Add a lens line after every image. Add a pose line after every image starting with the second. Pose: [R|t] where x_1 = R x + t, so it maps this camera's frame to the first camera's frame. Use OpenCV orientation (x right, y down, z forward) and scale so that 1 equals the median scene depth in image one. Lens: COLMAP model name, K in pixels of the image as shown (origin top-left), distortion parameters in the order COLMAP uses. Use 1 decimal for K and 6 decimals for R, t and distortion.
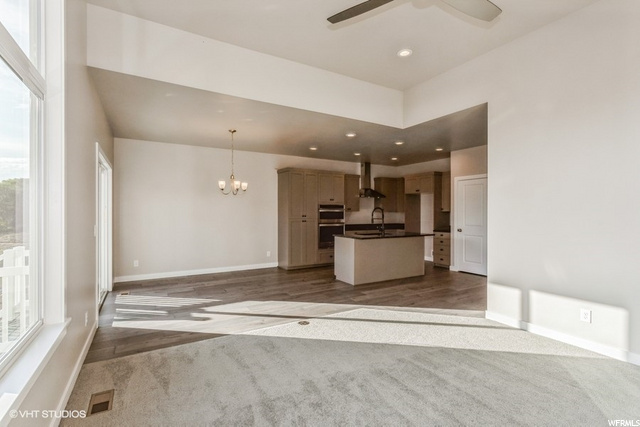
lens RADIAL K [[302.0, 0, 320.0], [0, 302.0, 213.5], [0, 0, 1]] dist [0.001653, 0.000547]
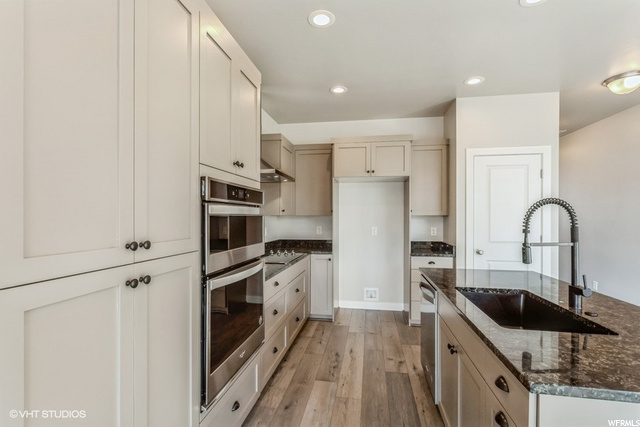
lens RADIAL K [[306.6, 0, 321.7], [0, 306.6, 216.2], [0, 0, 1]] dist [0.014091, 0.000155]
pose [[0.634577, 0.000984, 0.772859, -0.162418], [0.001553, 0.999996, -0.002548, -0.006950], [-0.772858, 0.002818, 0.634572, 1.247073]]
